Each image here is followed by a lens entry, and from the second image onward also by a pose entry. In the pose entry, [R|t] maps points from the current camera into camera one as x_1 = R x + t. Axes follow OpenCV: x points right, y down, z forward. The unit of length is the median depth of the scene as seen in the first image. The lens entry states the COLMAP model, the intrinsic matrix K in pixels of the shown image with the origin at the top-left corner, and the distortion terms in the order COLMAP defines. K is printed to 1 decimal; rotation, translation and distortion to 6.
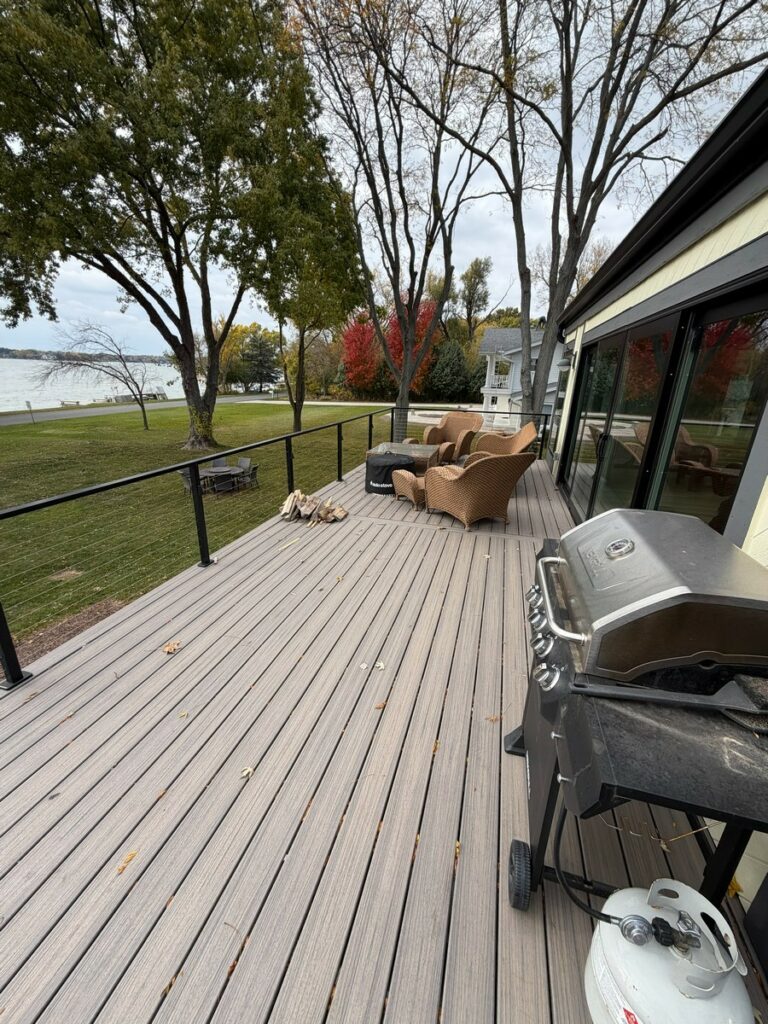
lens RADIAL K [[404.8, 0, 384.0], [0, 404.8, 512.0], [0, 0, 1]] dist [-0.000956, 0.000245]
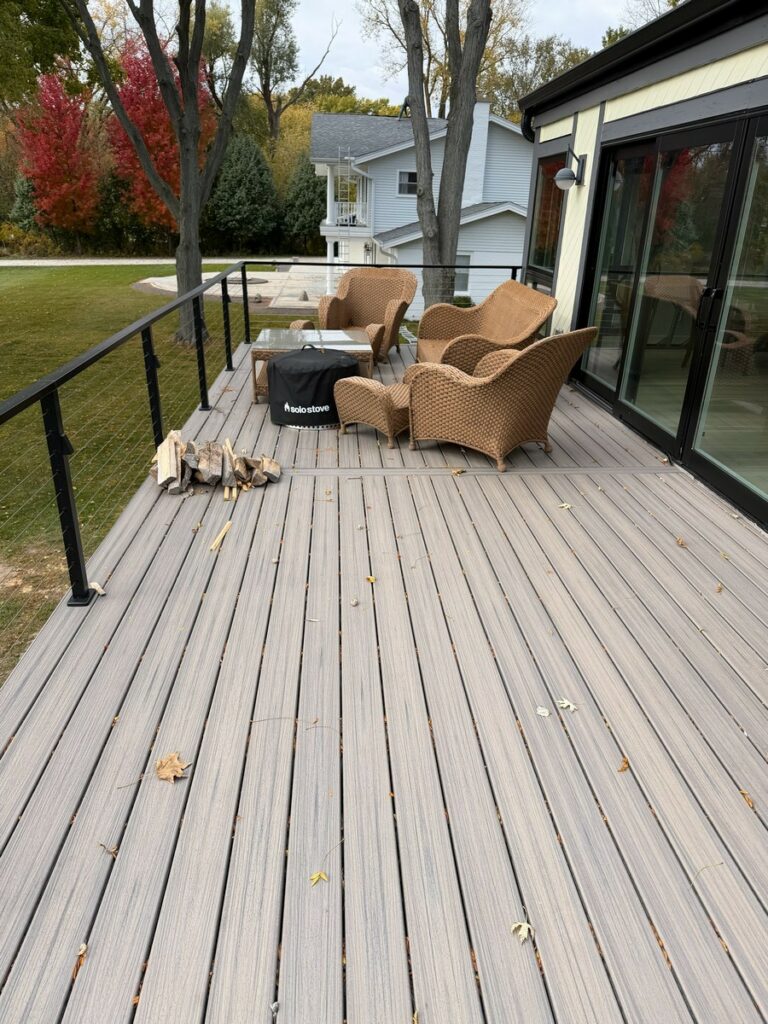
lens RADIAL K [[719.5, 0, 384.0], [0, 719.5, 512.0], [0, 0, 1]] dist [0.079518, -0.109377]
pose [[0.939296, -0.136708, 0.314697, -0.253863], [0.112910, 0.989268, 0.092740, -0.008785], [-0.323998, -0.051578, 0.944651, 0.054934]]
